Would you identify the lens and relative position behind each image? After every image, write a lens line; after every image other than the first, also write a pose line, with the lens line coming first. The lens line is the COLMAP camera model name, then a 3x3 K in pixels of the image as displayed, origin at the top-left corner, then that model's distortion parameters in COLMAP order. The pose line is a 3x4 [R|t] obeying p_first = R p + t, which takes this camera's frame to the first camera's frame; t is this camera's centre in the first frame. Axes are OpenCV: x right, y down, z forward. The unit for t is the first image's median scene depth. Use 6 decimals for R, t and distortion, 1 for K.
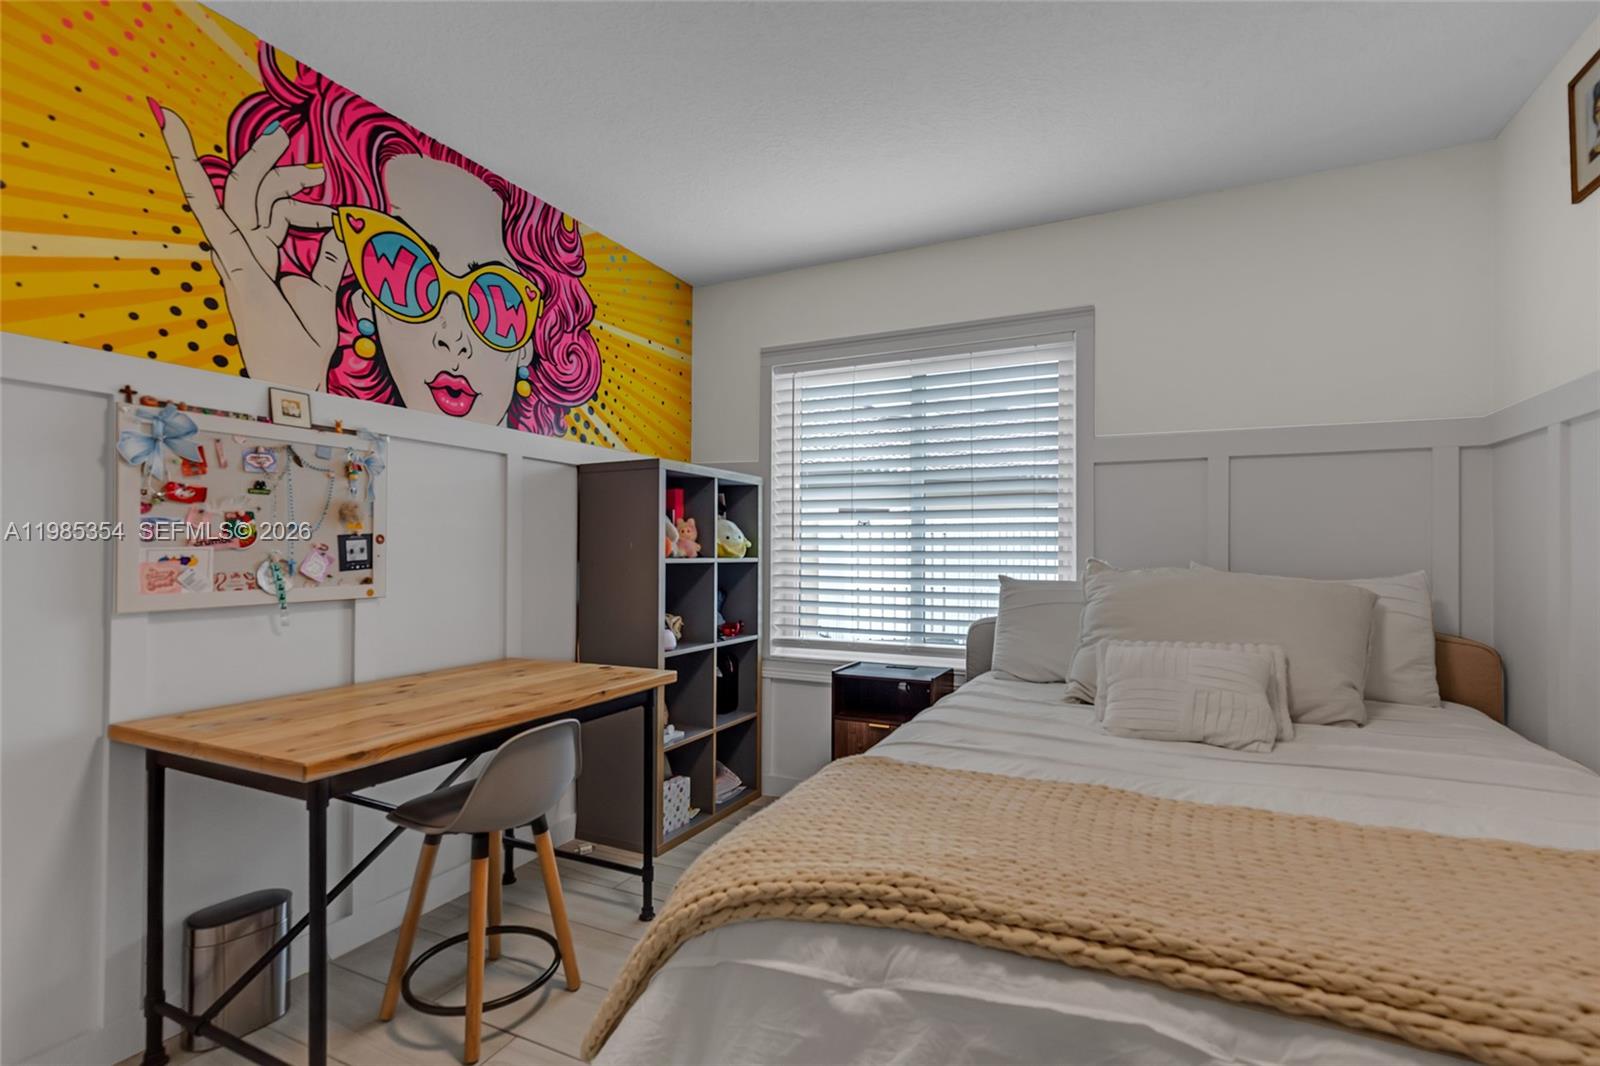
lens RADIAL K [[730.8, 0, 801.0], [0, 730.8, 544.1], [0, 0, 1]] dist [0.007357, -0.000843]
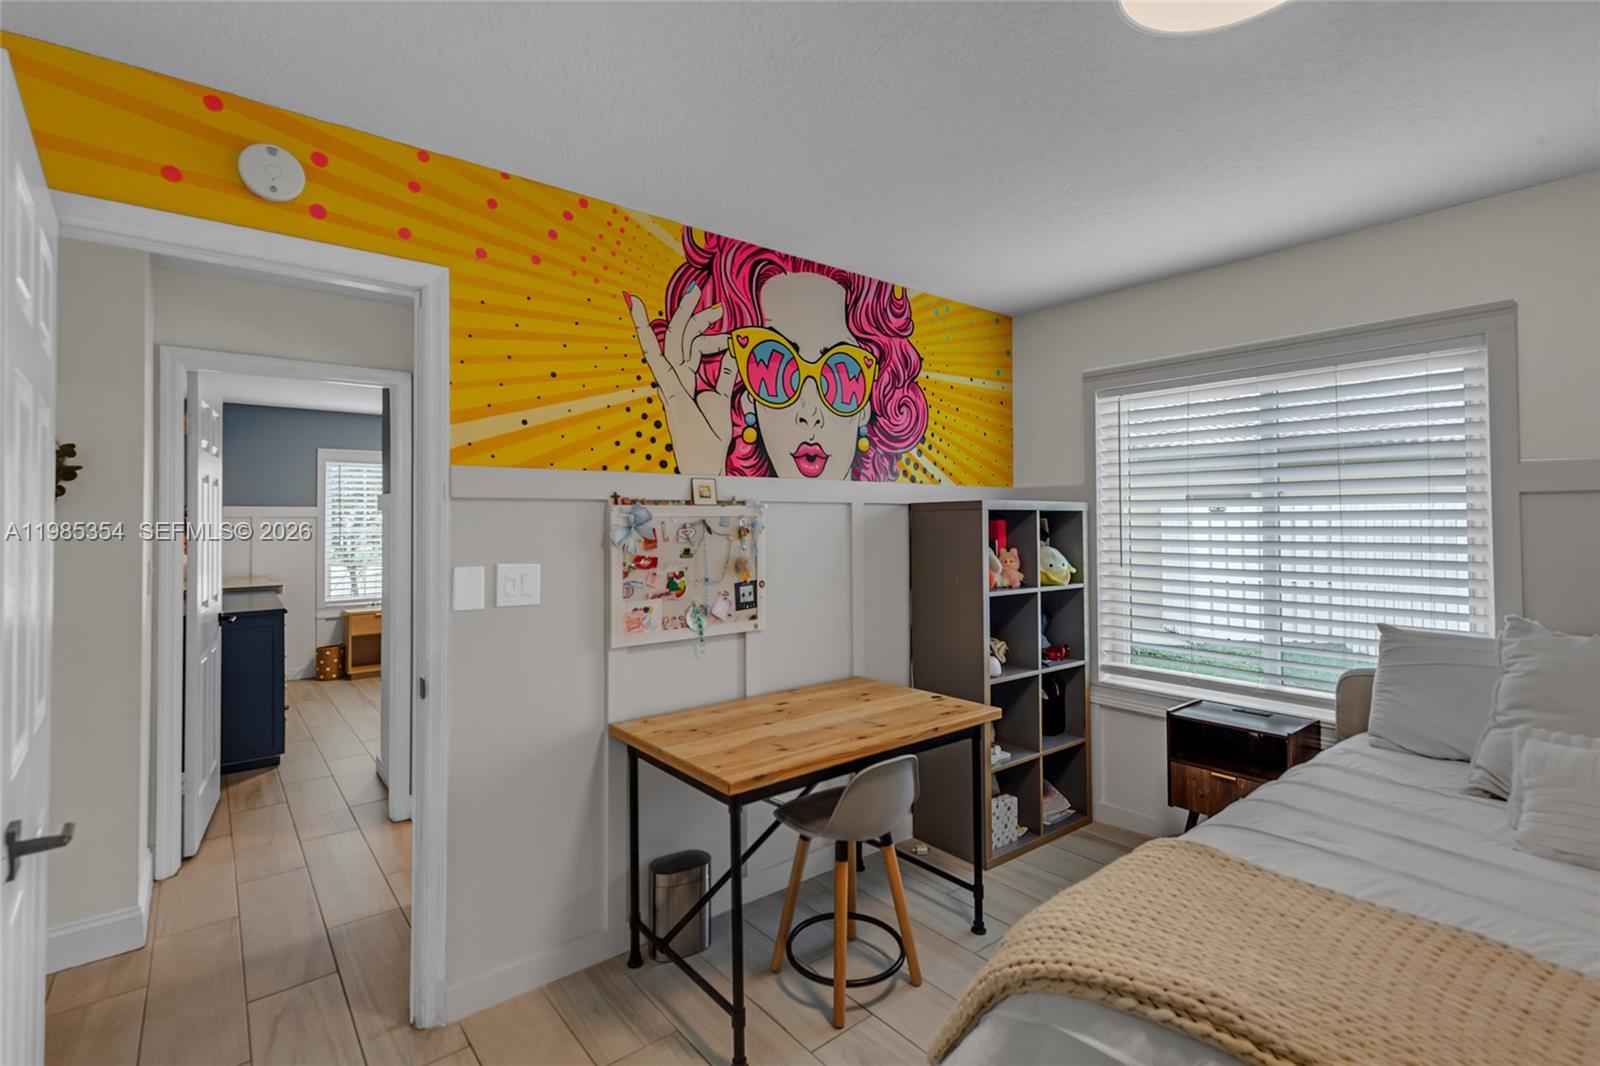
lens RADIAL K [[730.4, 0, 795.4], [0, 730.4, 506.6], [0, 0, 1]] dist [0.008581, -0.000762]
pose [[0.902738, -0.017658, -0.429828, 0.026931], [0.013458, 0.999827, -0.012808, -0.120840], [0.429980, 0.005778, 0.902820, -0.121146]]
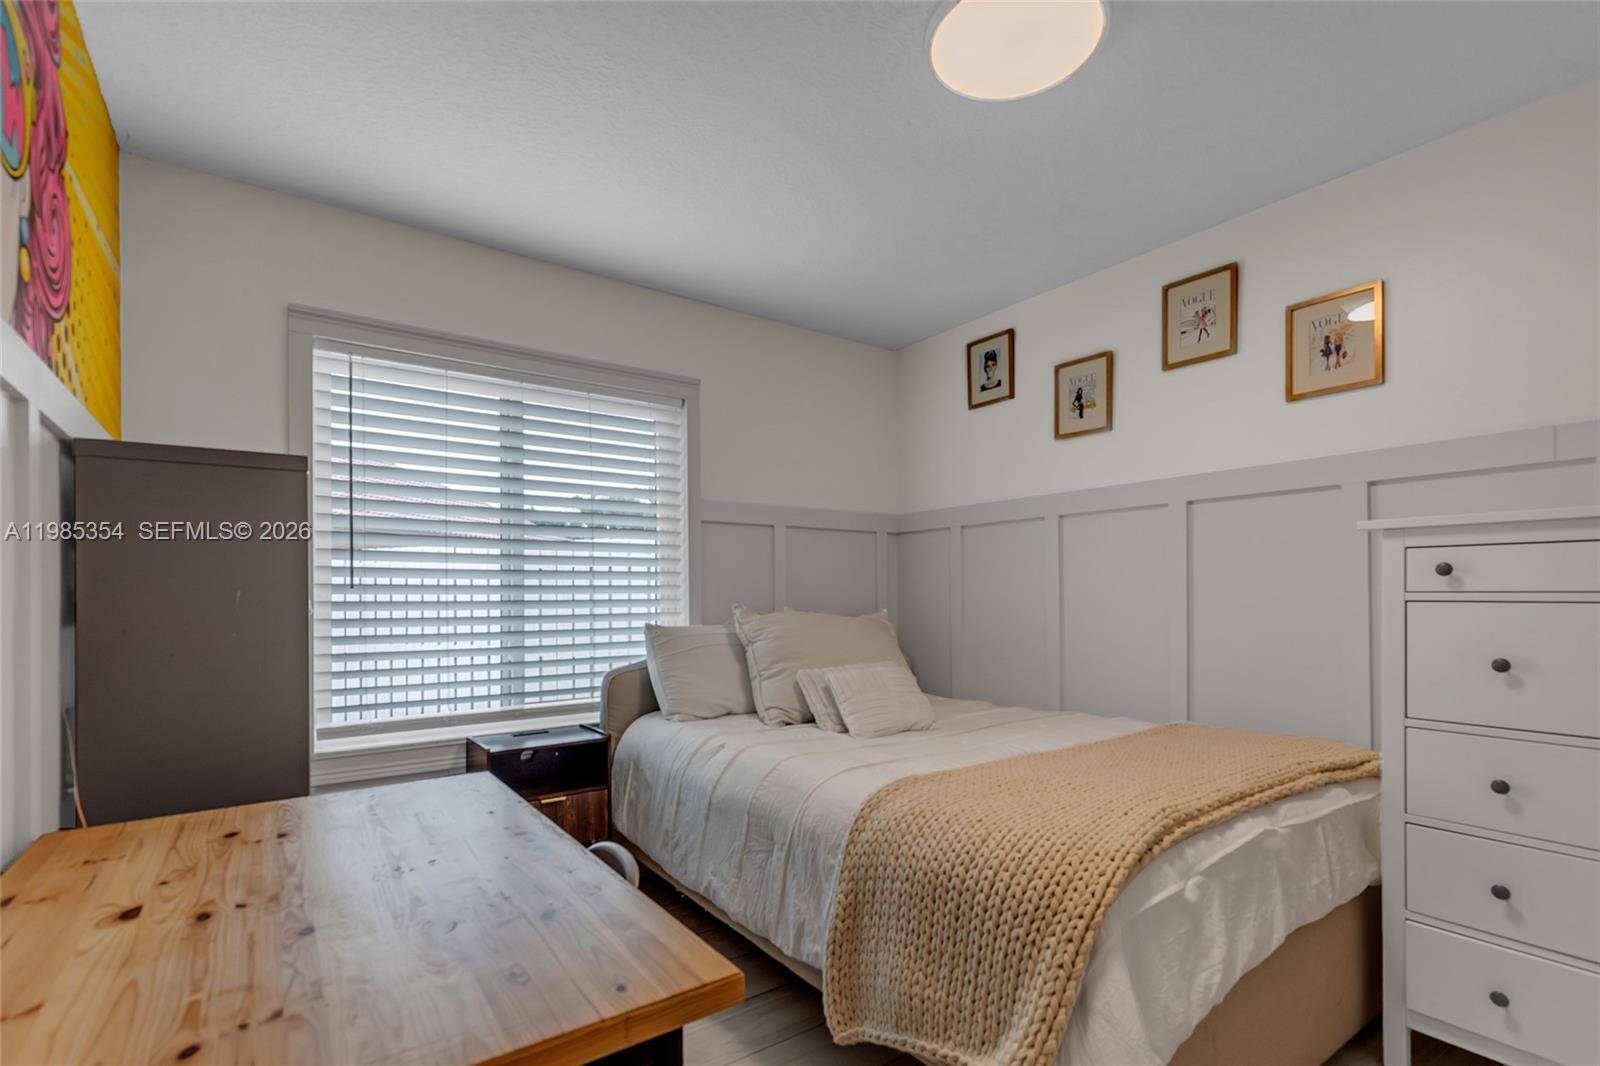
lens RADIAL K [[749.2, 0, 801.0], [0, 749.2, 593.3], [0, 0, 1]] dist [0.001369, -0.000037]
pose [[0.475890, -0.001770, 0.879503, -0.688072], [-0.000315, 0.999998, 0.002182, -0.001490], [-0.879505, -0.001315, 0.475888, 0.397016]]
